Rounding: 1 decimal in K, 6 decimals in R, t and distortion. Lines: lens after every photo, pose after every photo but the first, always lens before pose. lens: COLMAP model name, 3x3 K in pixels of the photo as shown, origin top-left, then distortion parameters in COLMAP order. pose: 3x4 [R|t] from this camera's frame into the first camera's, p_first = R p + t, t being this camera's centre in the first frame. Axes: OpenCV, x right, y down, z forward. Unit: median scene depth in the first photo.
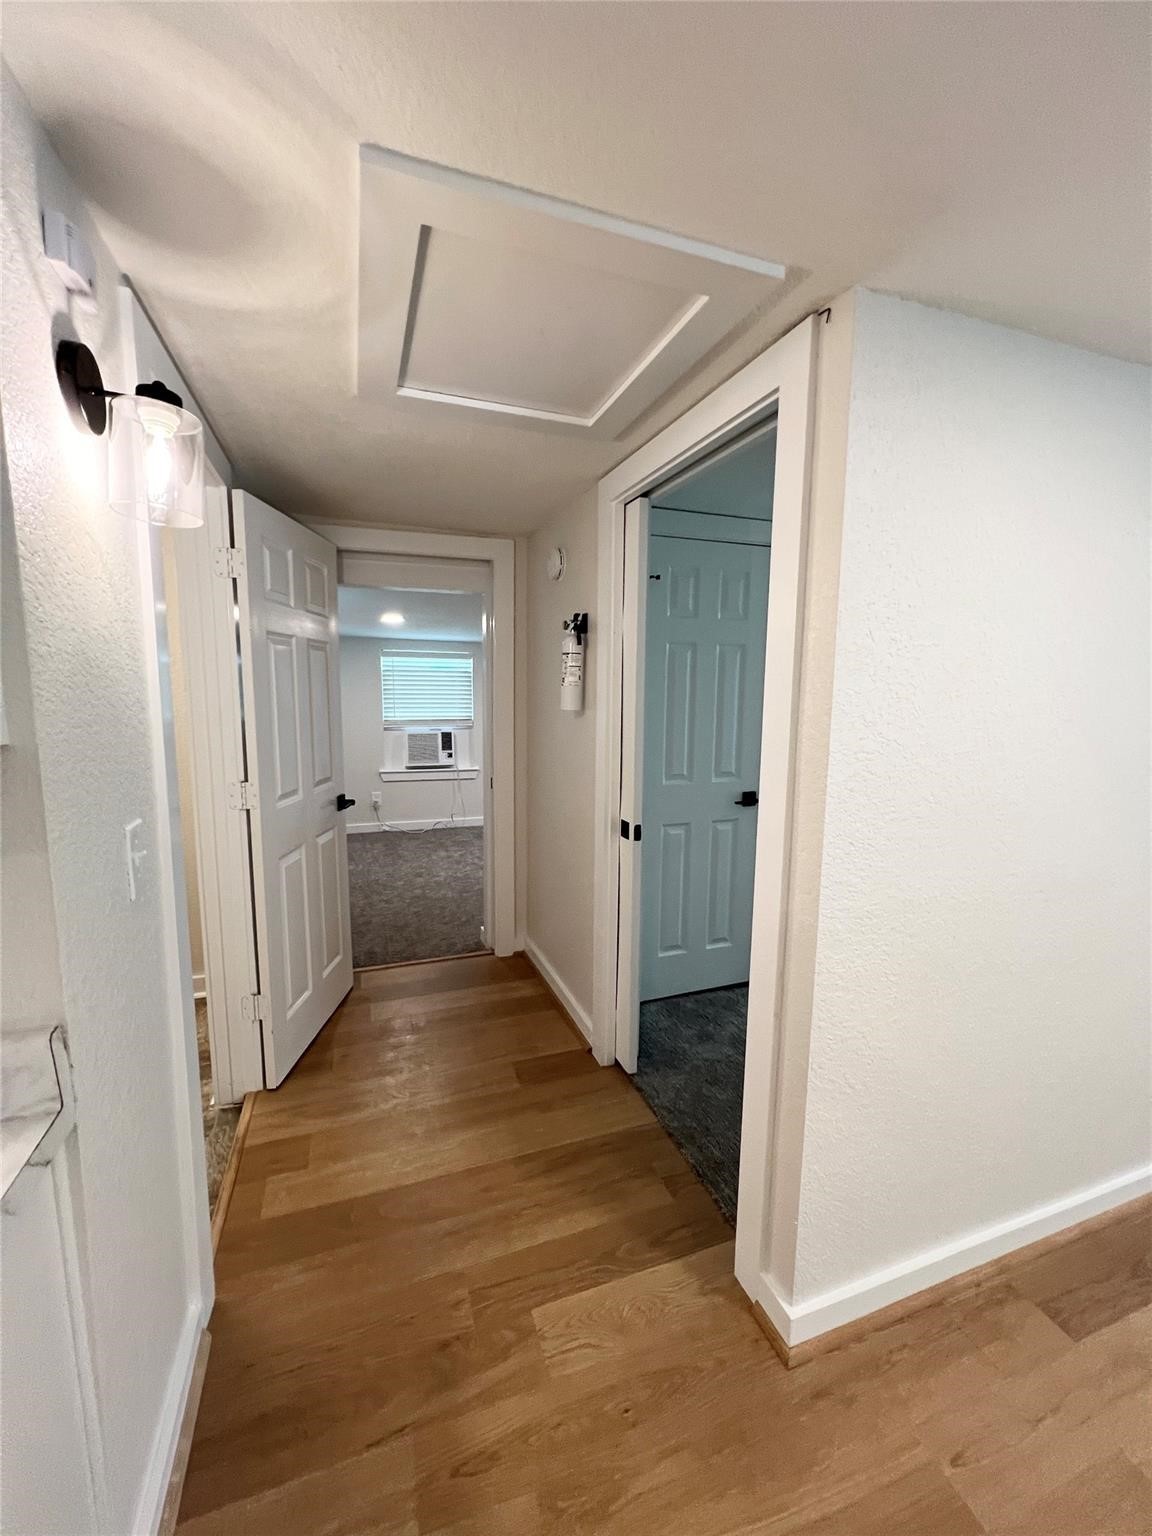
lens RADIAL K [[610.3, 0, 571.5], [0, 610.3, 767.5], [0, 0, 1]] dist [-0.002923, -0.000077]
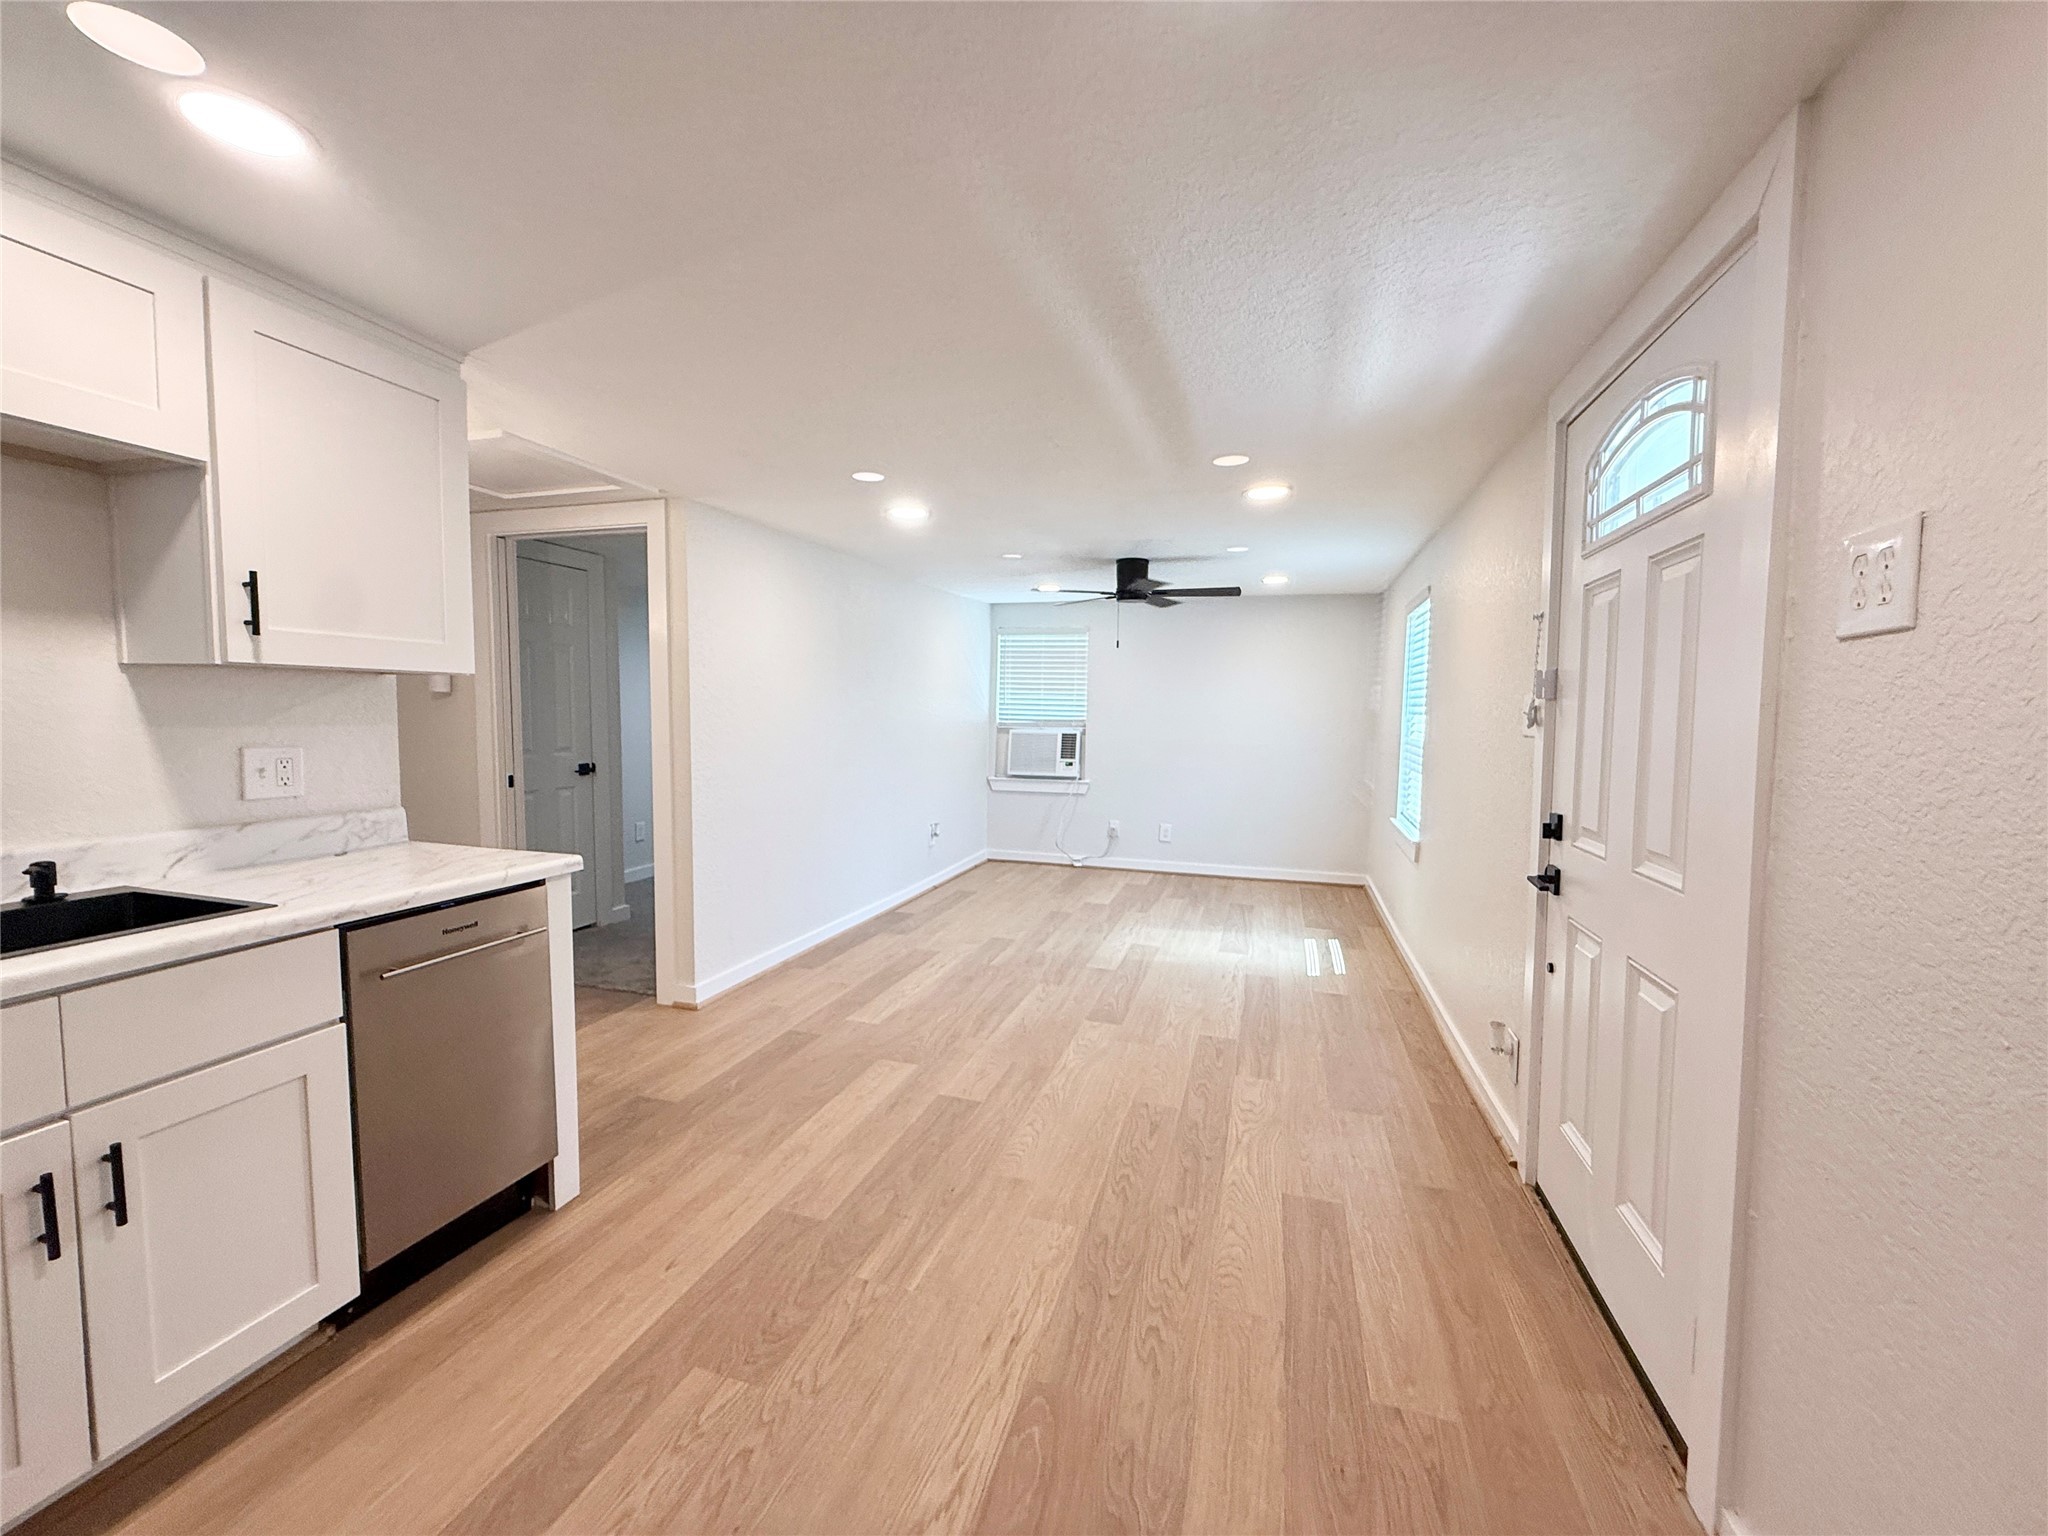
lens RADIAL K [[816.1, 0, 1022.5], [0, 816.1, 770.6], [0, 0, 1]] dist [-0.000013, 0.000543]
pose [[0.592694, -0.061687, 0.803062, -0.638773], [0.104621, 0.994512, -0.000821, 0.185155], [-0.798604, 0.084504, 0.595895, -0.868929]]
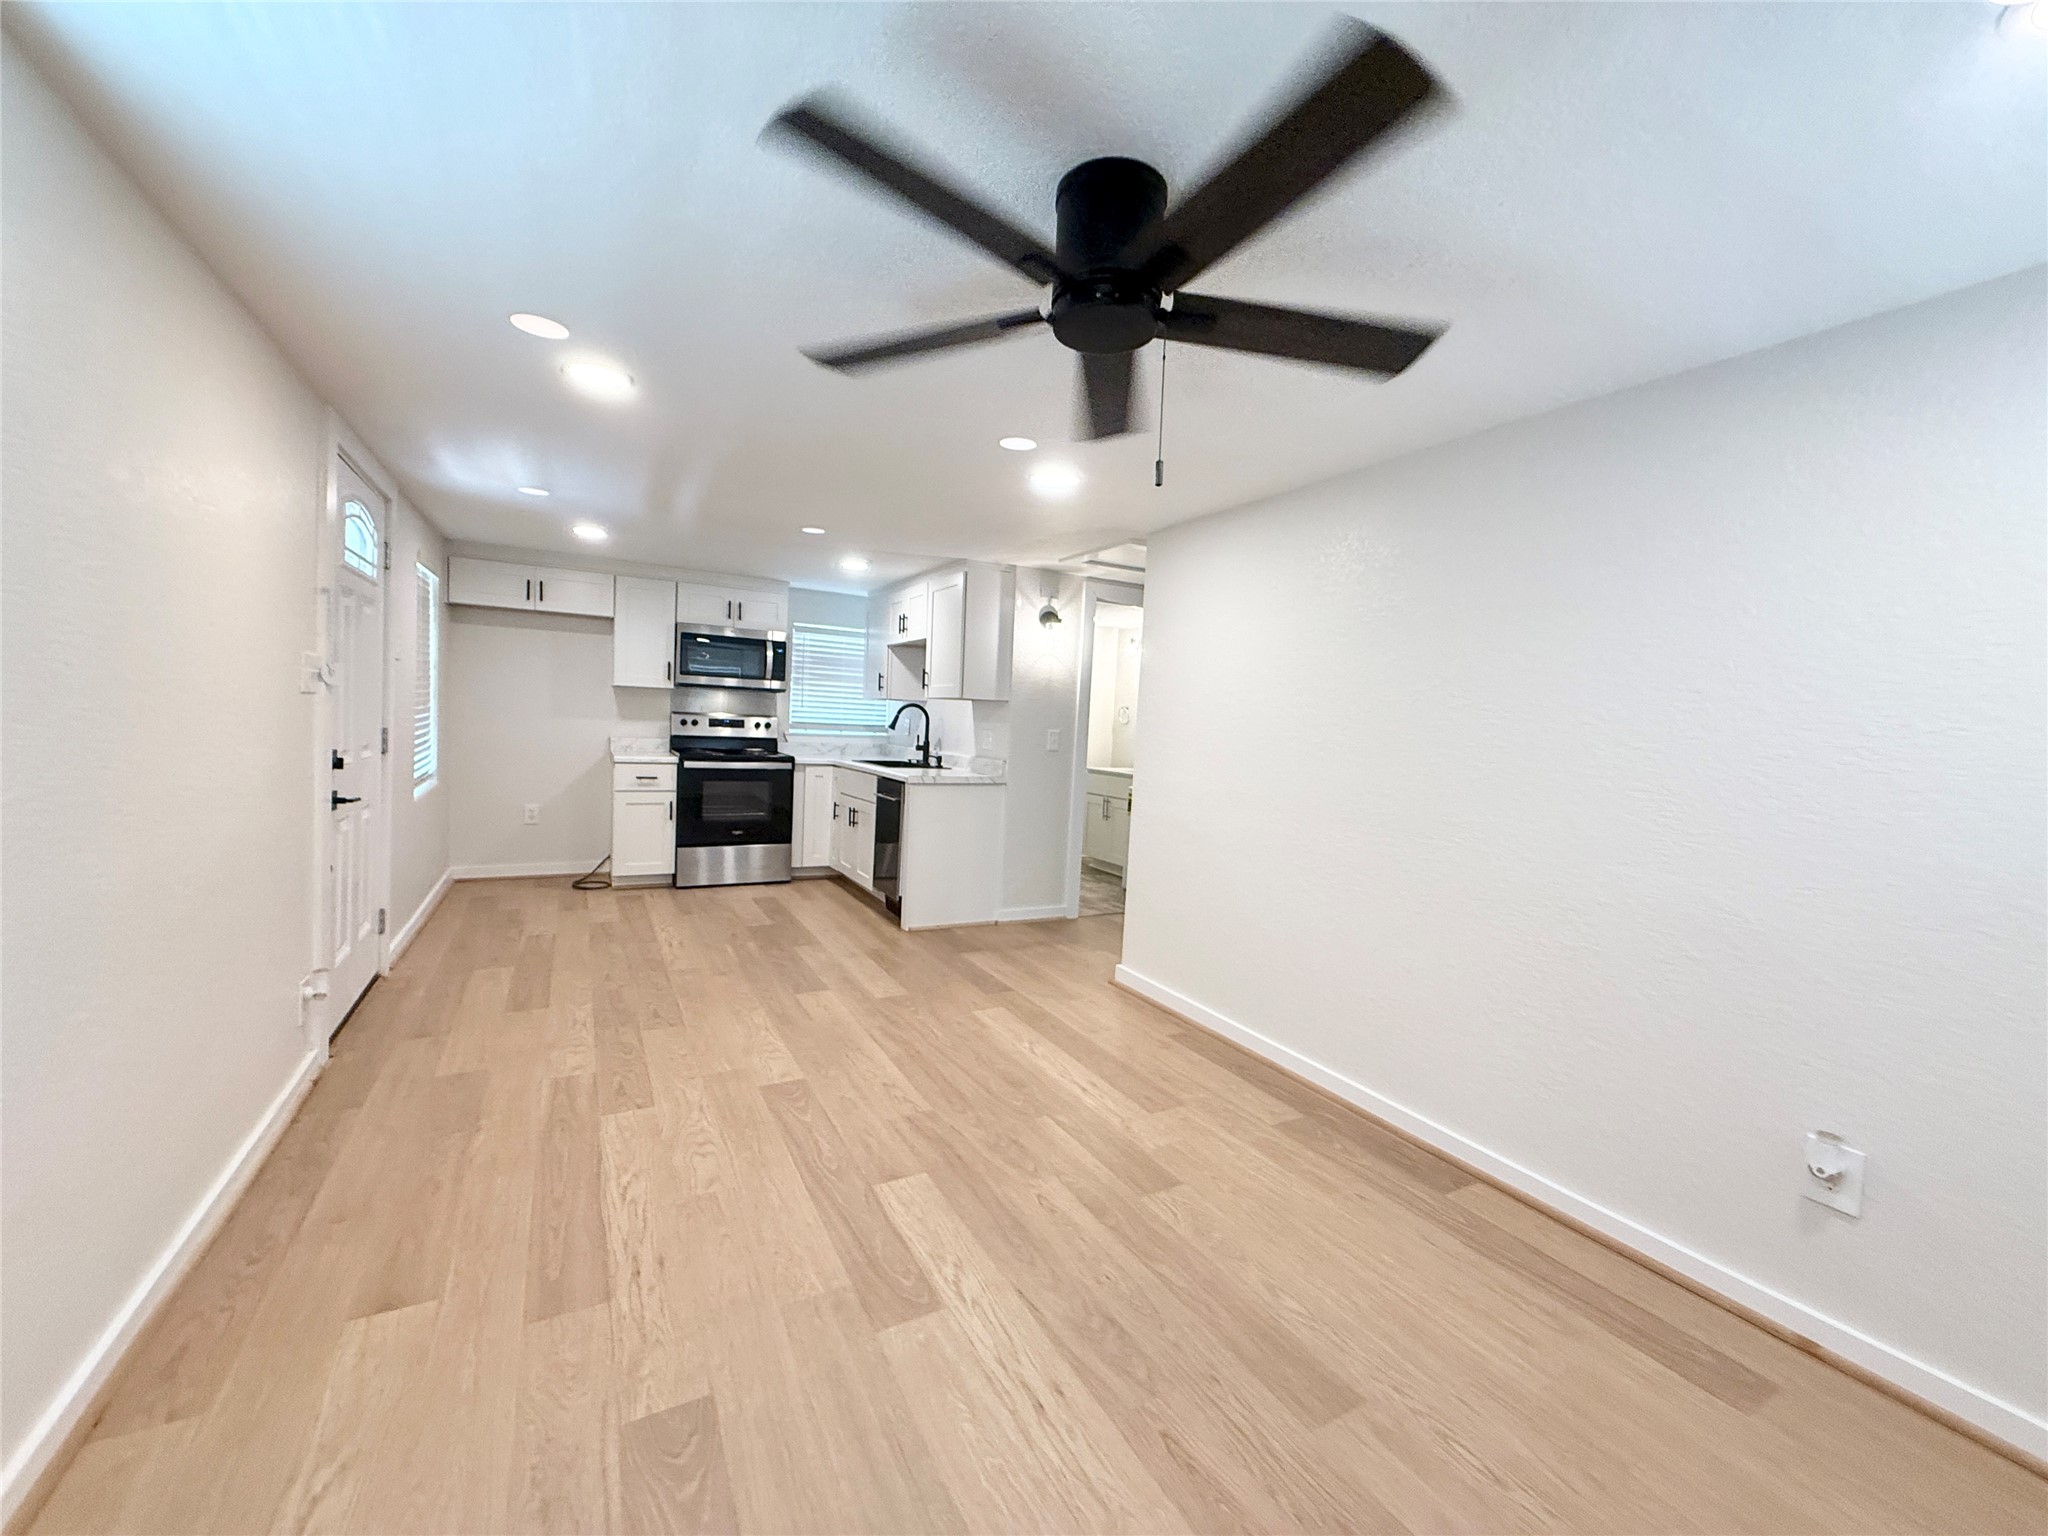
lens RADIAL K [[816.1, 0, 1018.3], [0, 816.1, 767.2], [0, 0, 1]] dist [-0.000013, 0.000543]
pose [[0.161975, 0.052724, -0.985385, 1.870569], [-0.180362, 0.983332, 0.022967, 0.109685], [0.970172, 0.174006, 0.168785, 0.007443]]
